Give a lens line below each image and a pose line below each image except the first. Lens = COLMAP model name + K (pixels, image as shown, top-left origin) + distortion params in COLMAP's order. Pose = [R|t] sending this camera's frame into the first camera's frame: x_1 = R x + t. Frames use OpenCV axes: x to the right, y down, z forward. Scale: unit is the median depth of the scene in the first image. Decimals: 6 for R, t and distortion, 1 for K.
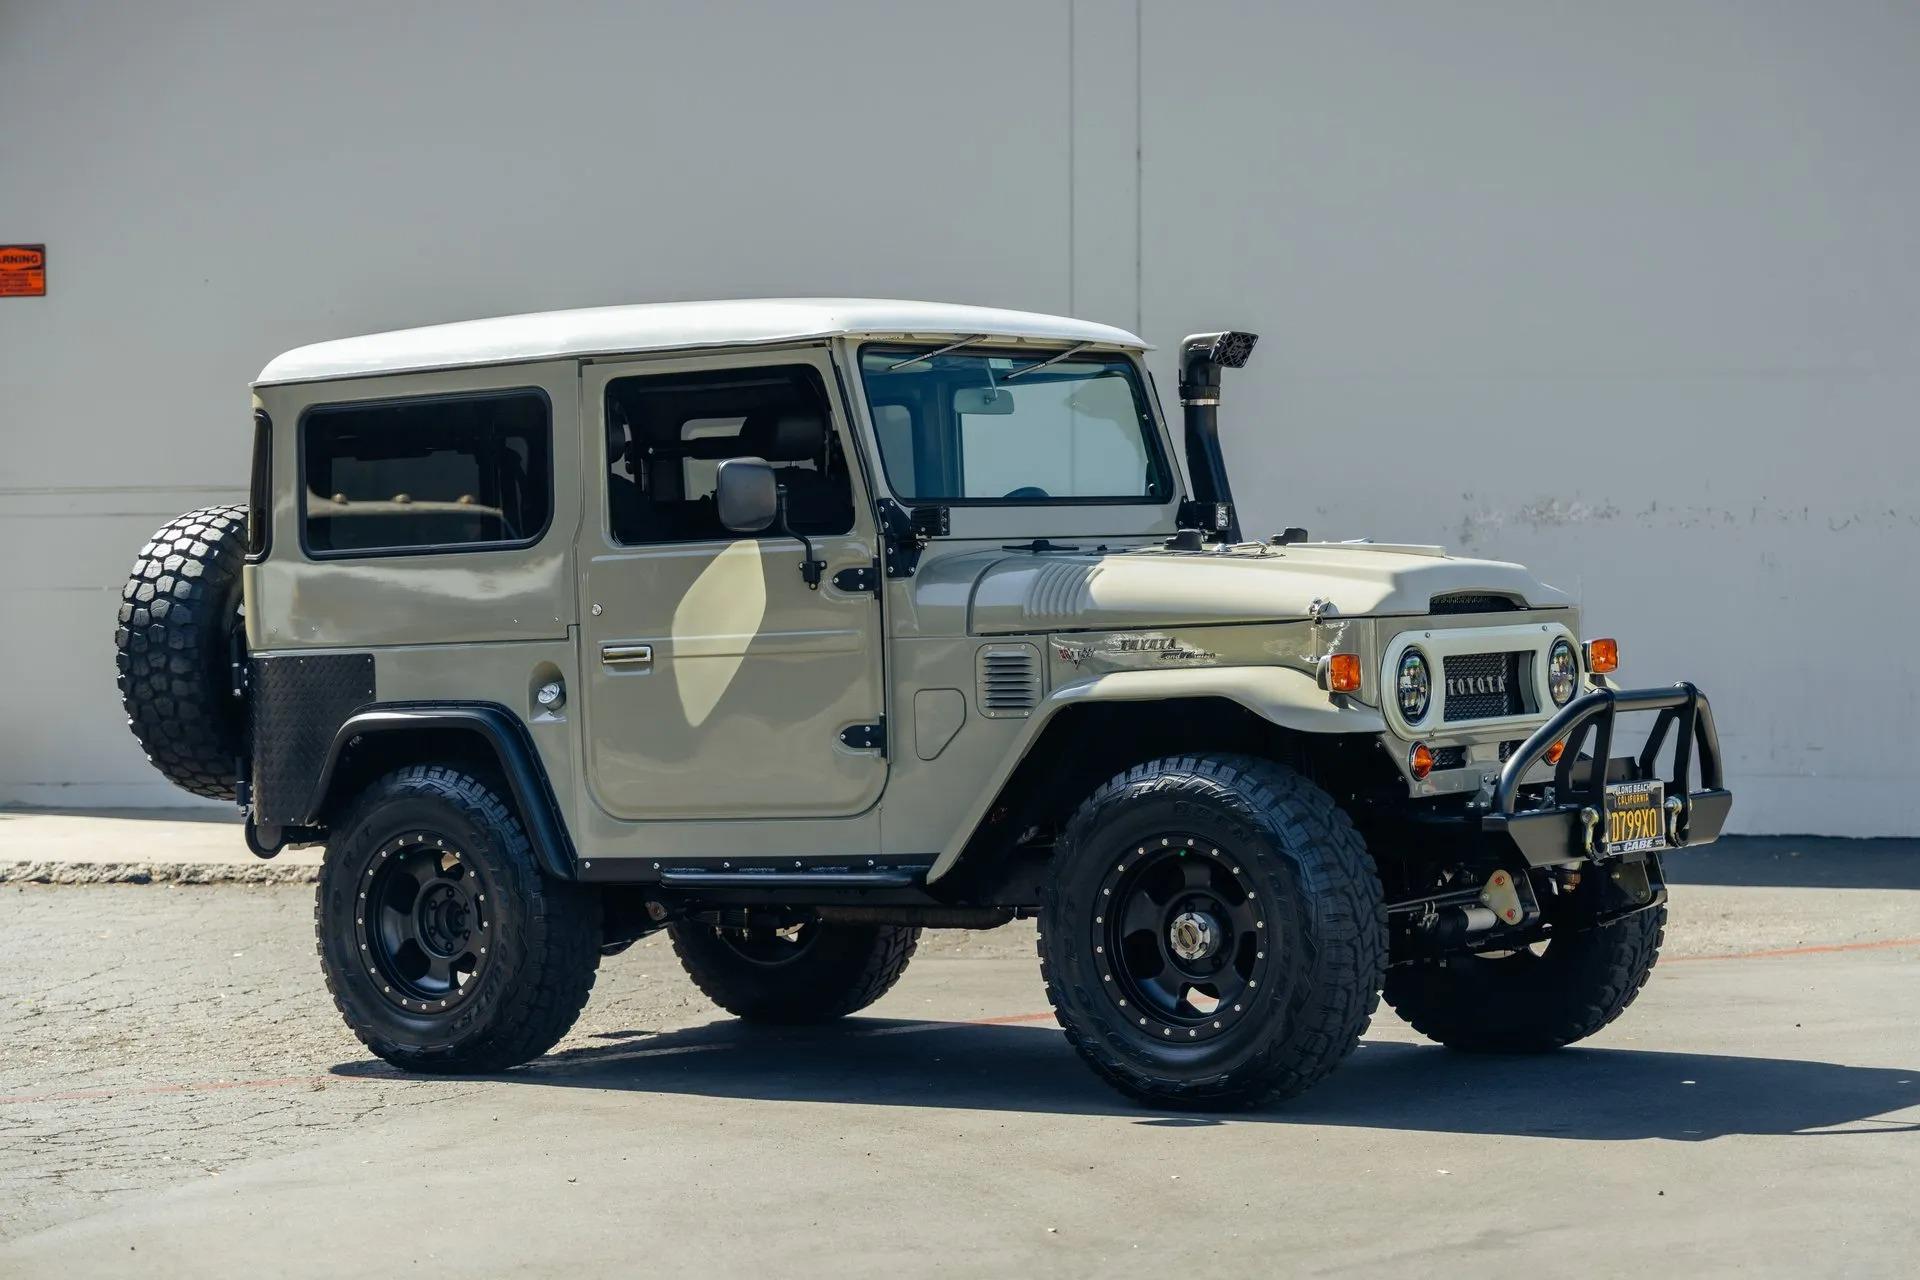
lens RADIAL K [[3948.5, 0, 990.9], [0, 3948.5, 647.6], [0, 0, 1]] dist [0.069420, -0.247948]
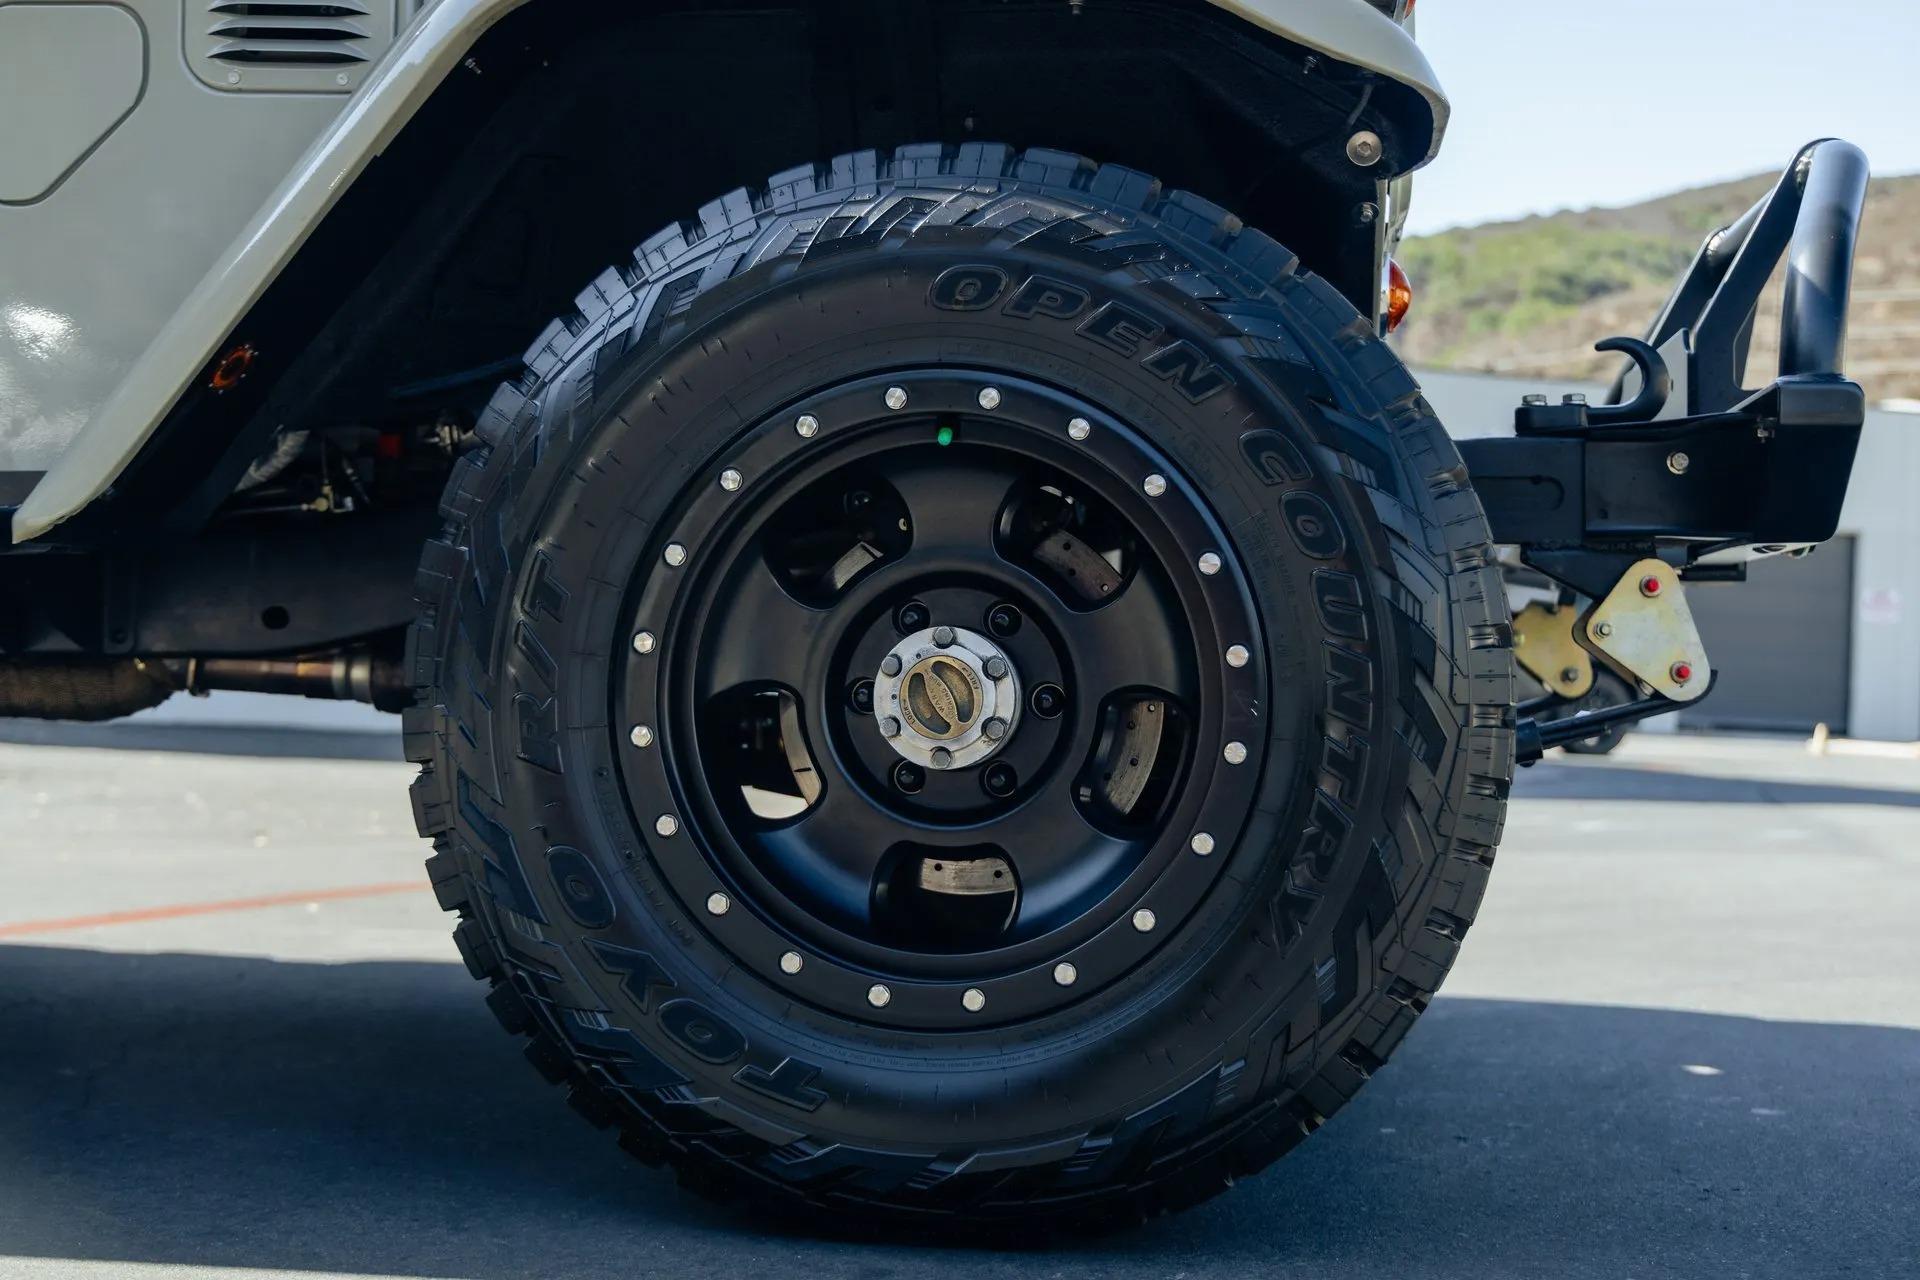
lens RADIAL K [[2325.6, 0, 960.0], [0, 2325.6, 640.0], [0, 0, 1]] dist [-0.008272, -0.006998]
pose [[0.886787, 0.052250, 0.459215, -0.035167], [-0.042162, 0.998592, -0.032203, 0.072219], [-0.460251, 0.009196, 0.887741, 0.806119]]
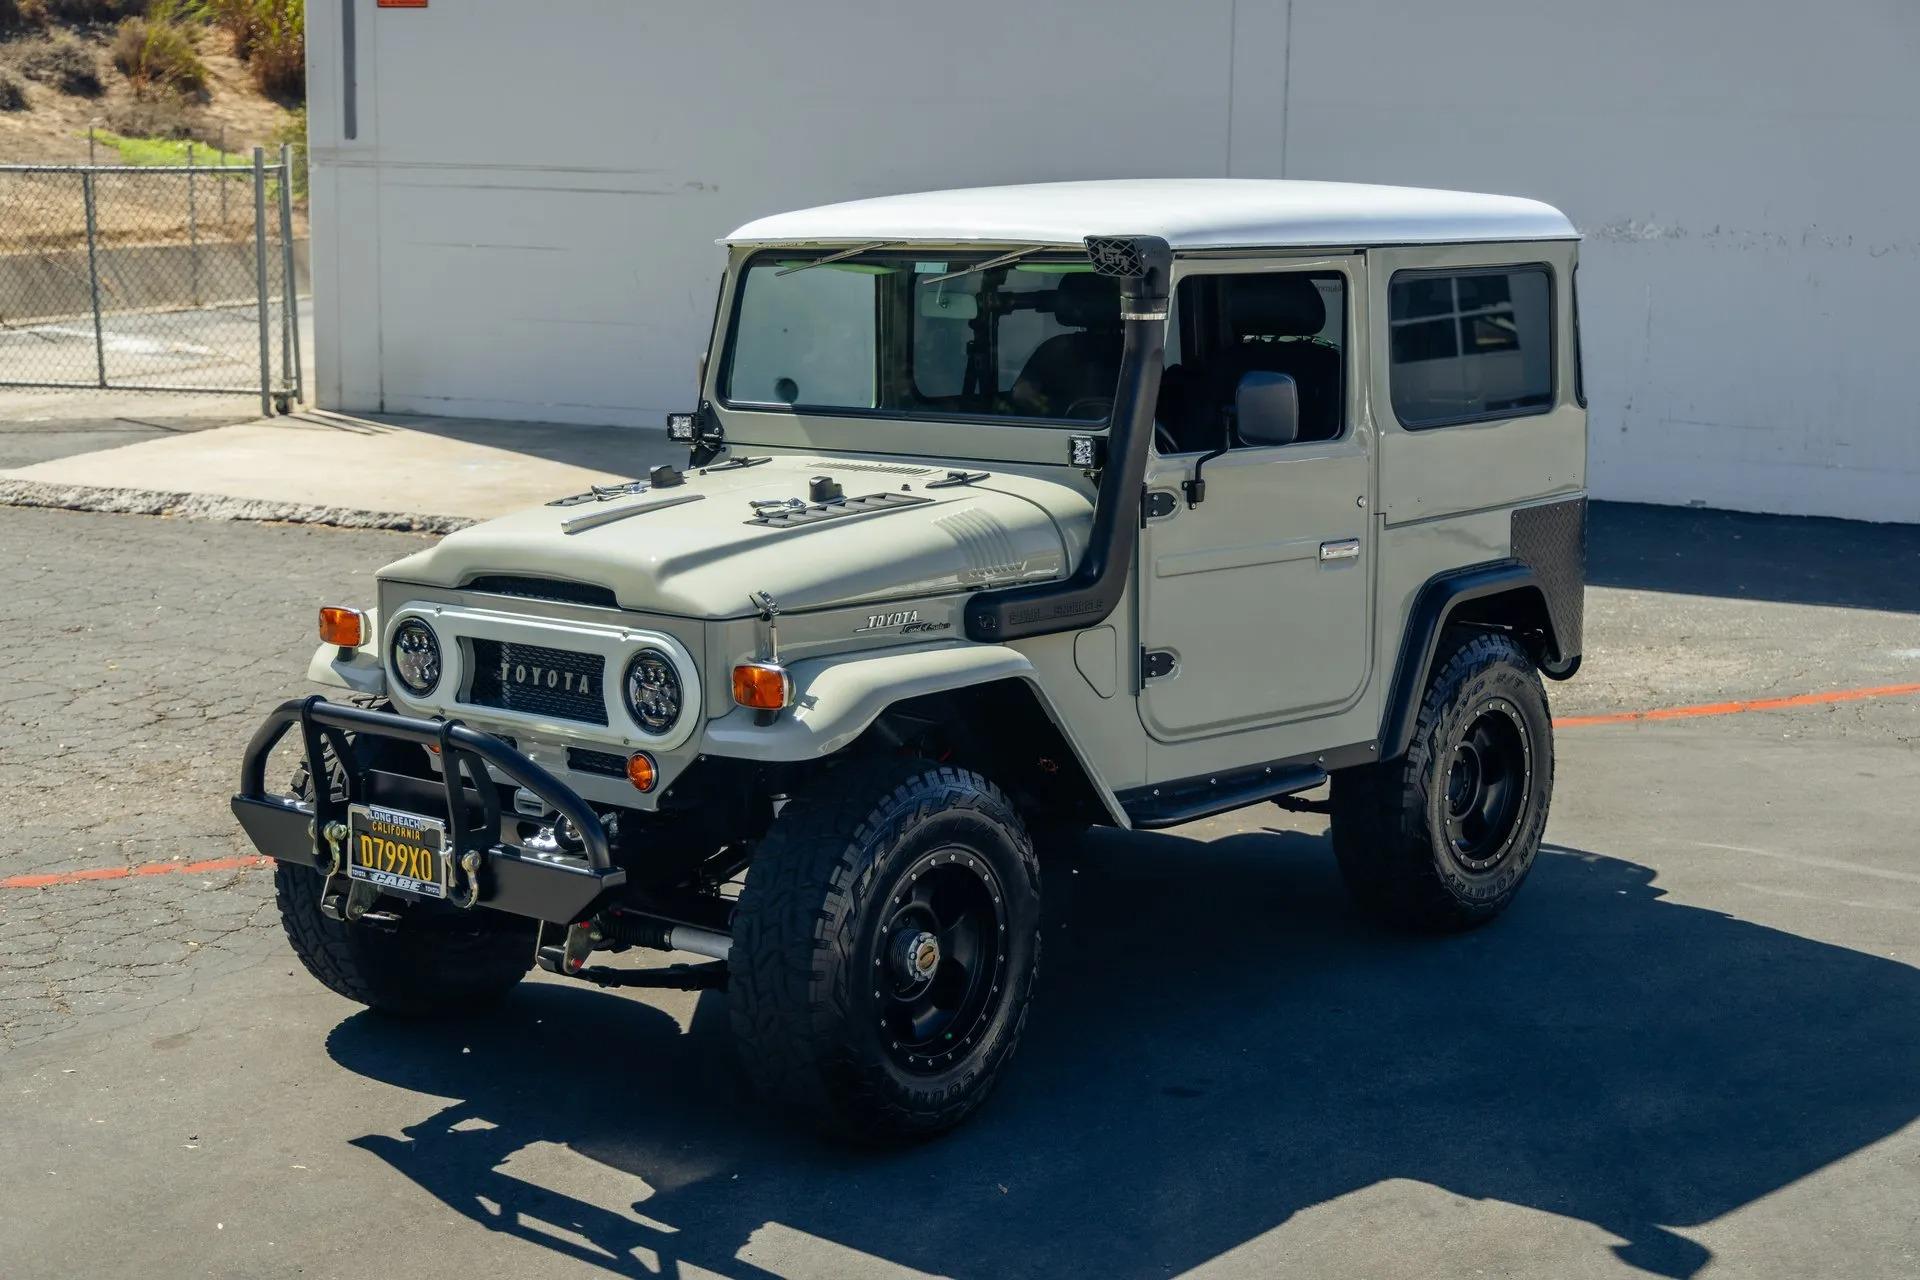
lens RADIAL K [[2932.7, 0, 960.0], [0, 2932.7, 640.0], [0, 0, 1]] dist [0.016491, 0.092795]
pose [[-0.078745, 0.188381, -0.978934, 0.794619], [-0.004896, 0.981898, 0.189345, -0.130580], [0.996883, 0.019703, -0.076397, 1.175129]]
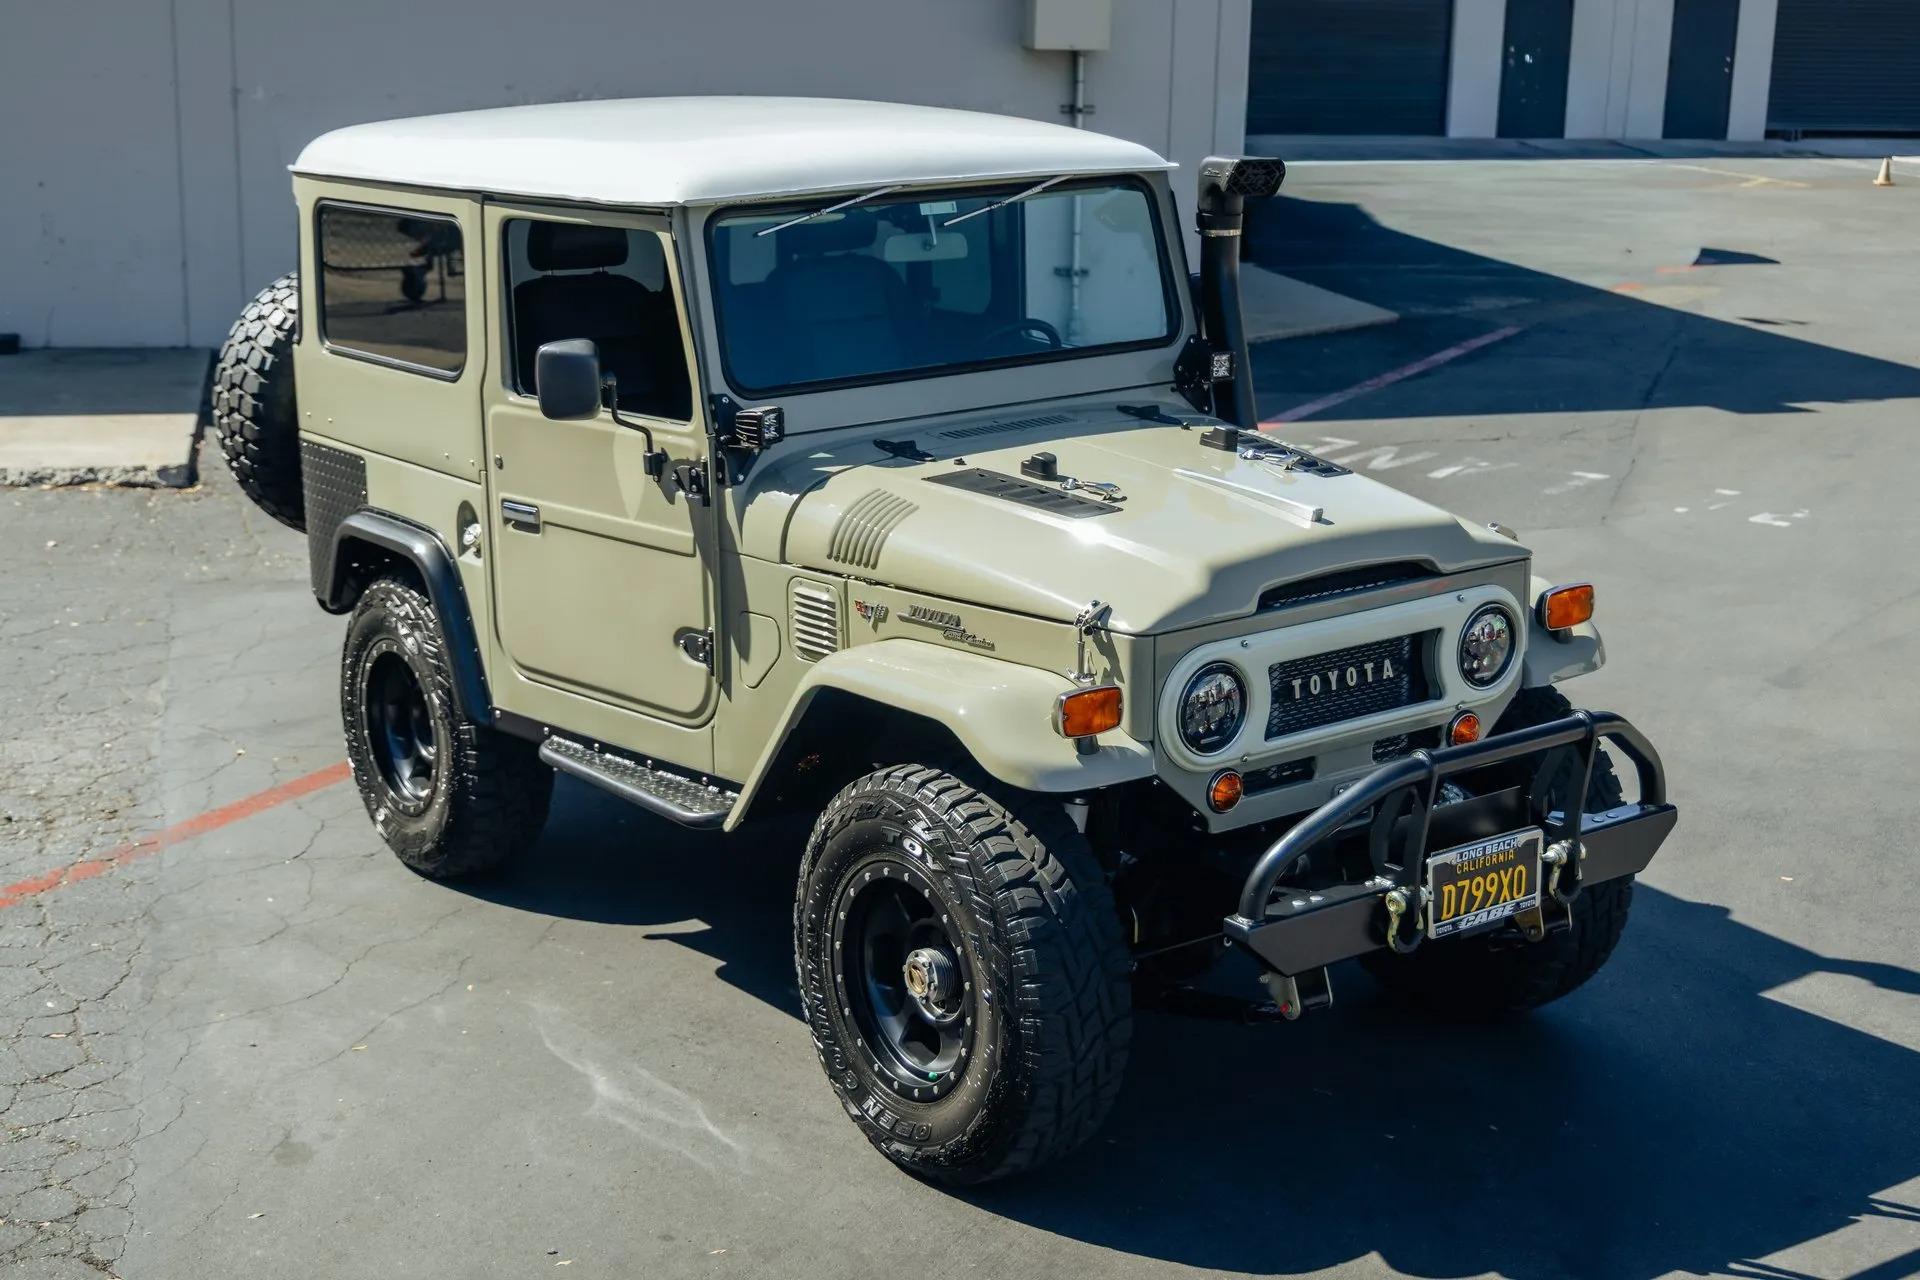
lens RADIAL K [[2589.8, 0, 960.0], [0, 2589.8, 640.0], [0, 0, 1]] dist [0.013633, 0.029198]
pose [[0.946893, 0.101966, -0.304954, 0.217695], [-0.025463, 0.969189, 0.244999, -0.133950], [0.320540, -0.224223, 0.920314, 0.482256]]
